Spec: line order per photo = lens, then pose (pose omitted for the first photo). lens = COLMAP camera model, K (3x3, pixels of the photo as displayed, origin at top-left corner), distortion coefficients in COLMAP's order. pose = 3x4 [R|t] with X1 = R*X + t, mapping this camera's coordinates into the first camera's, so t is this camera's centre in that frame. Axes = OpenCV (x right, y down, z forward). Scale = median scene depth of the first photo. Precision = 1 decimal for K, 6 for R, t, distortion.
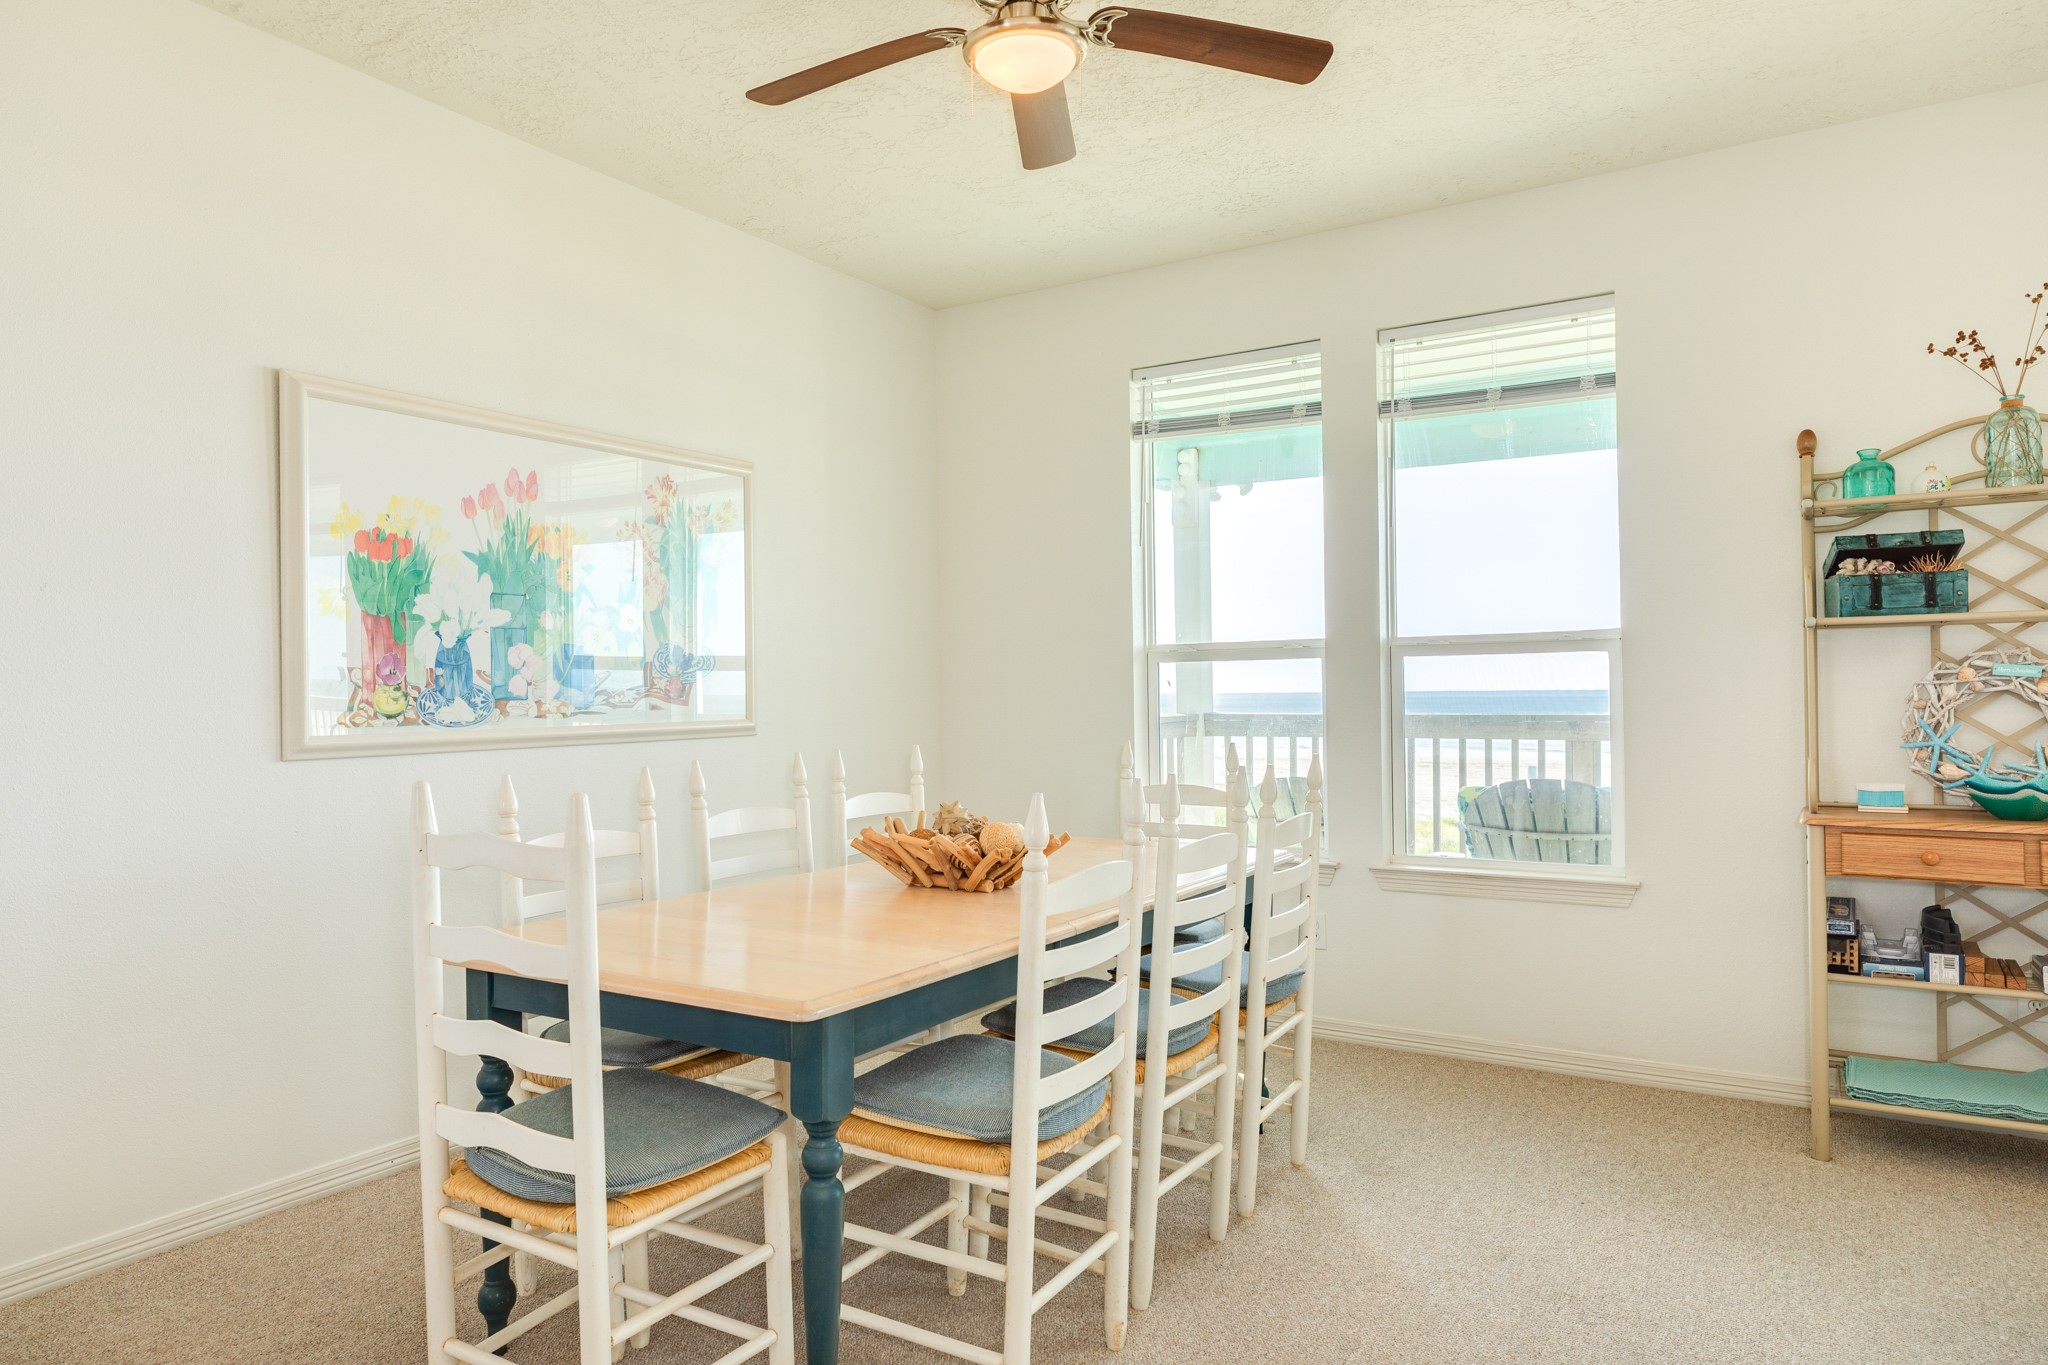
lens RADIAL K [[1285.6, 0, 1024.0], [0, 1285.6, 682.5], [0, 0, 1]] dist [0.018172, -0.001933]
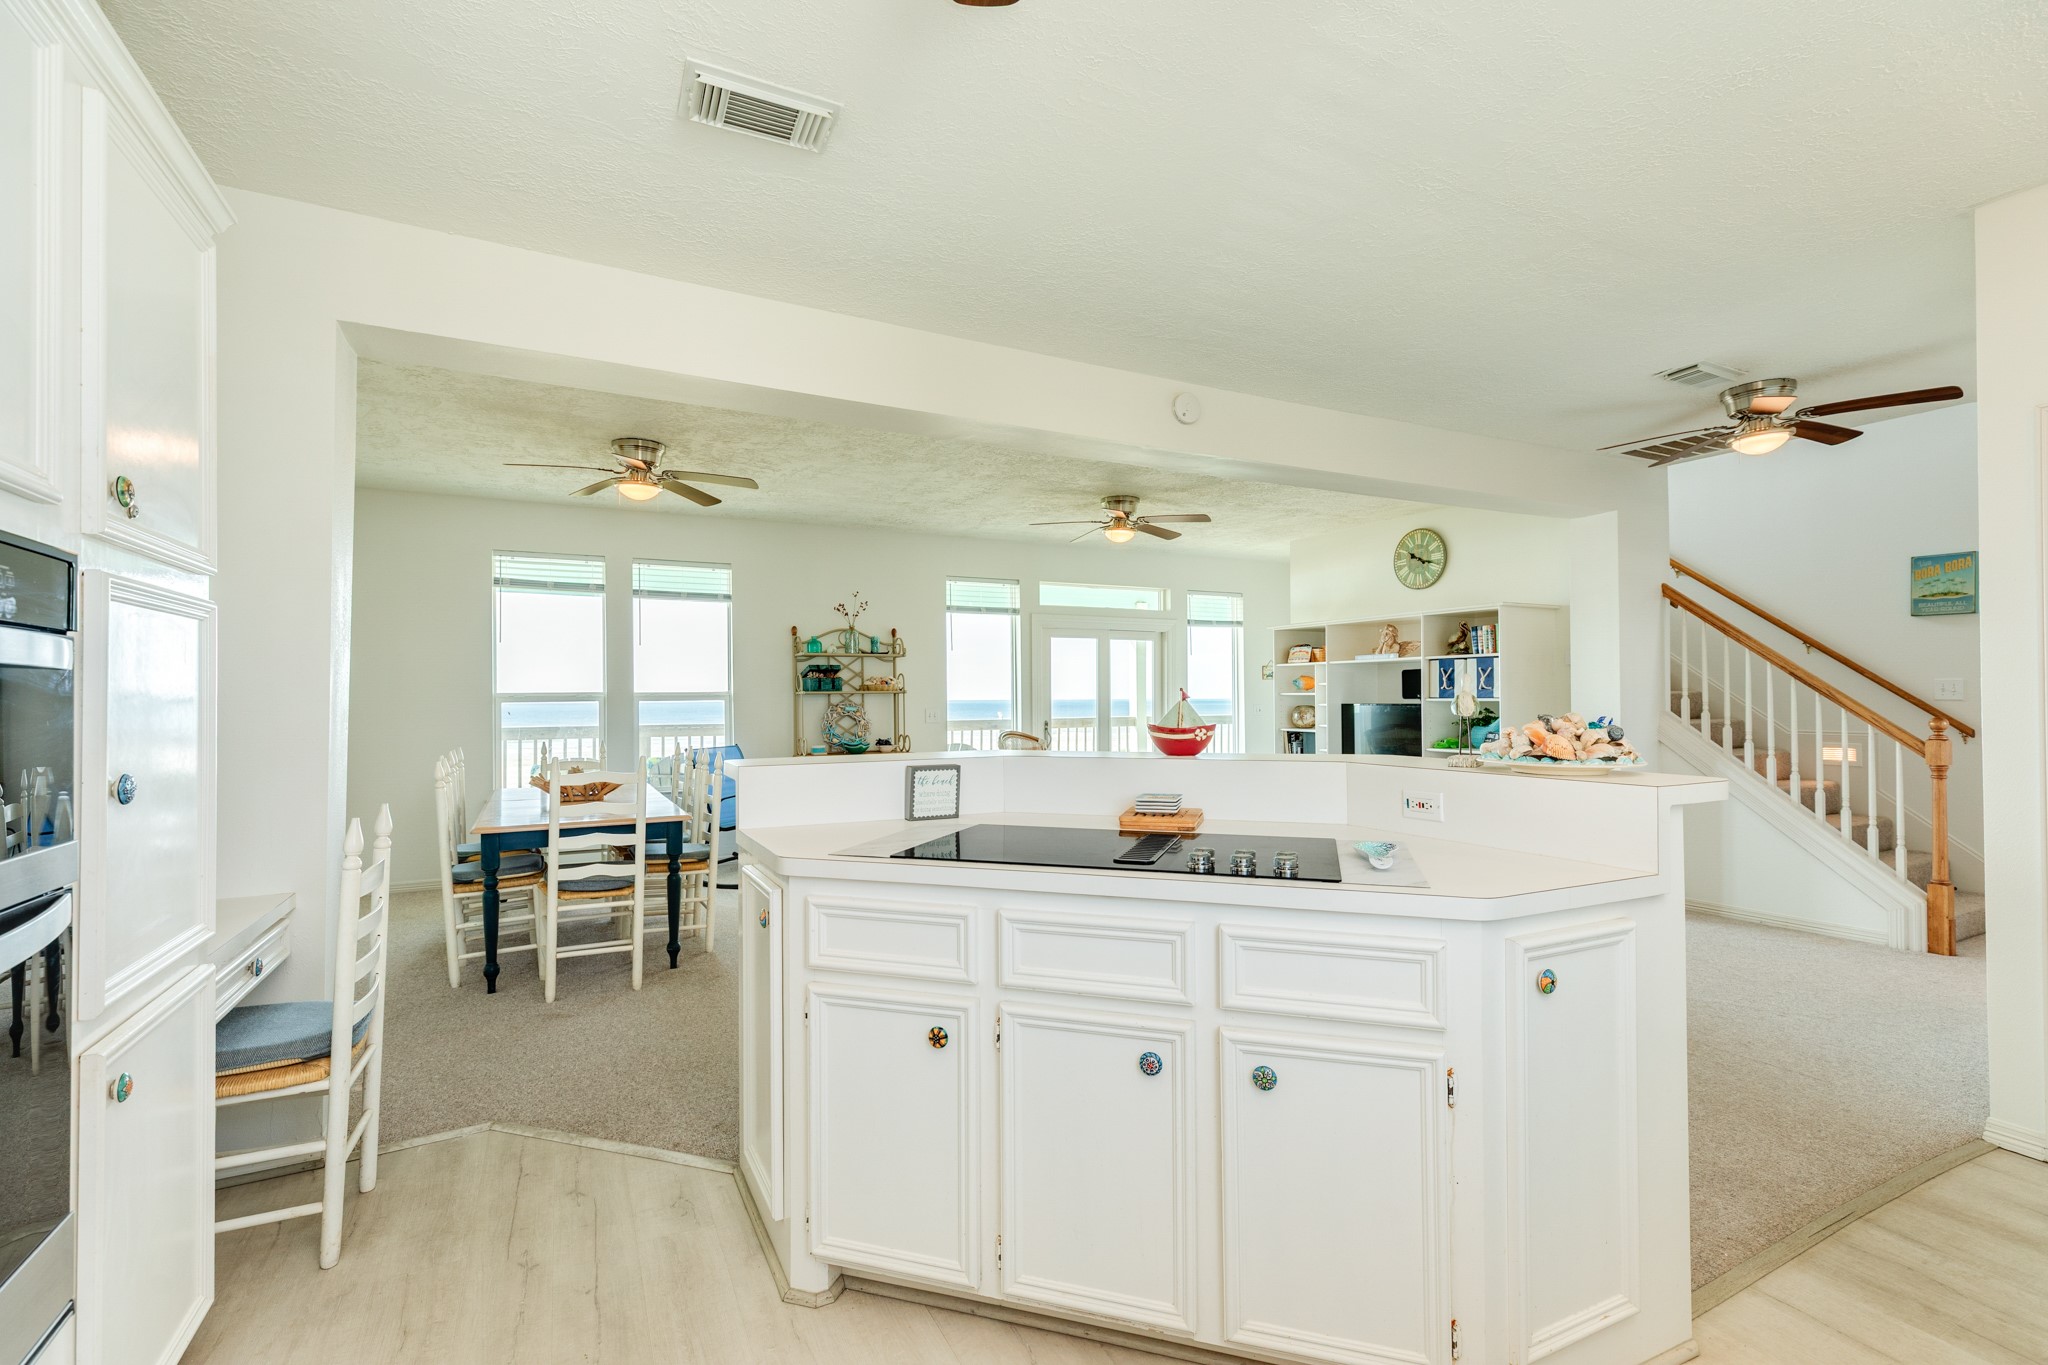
lens RADIAL K [[907.6, 0, 1024.0], [0, 907.6, 682.5], [0, 0, 1]] dist [0.002195, -0.000041]
pose [[0.501528, 0.019964, 0.864911, -0.943787], [-0.003608, 0.999773, -0.020985, -0.028035], [-0.865134, 0.007403, 0.501486, -0.494673]]
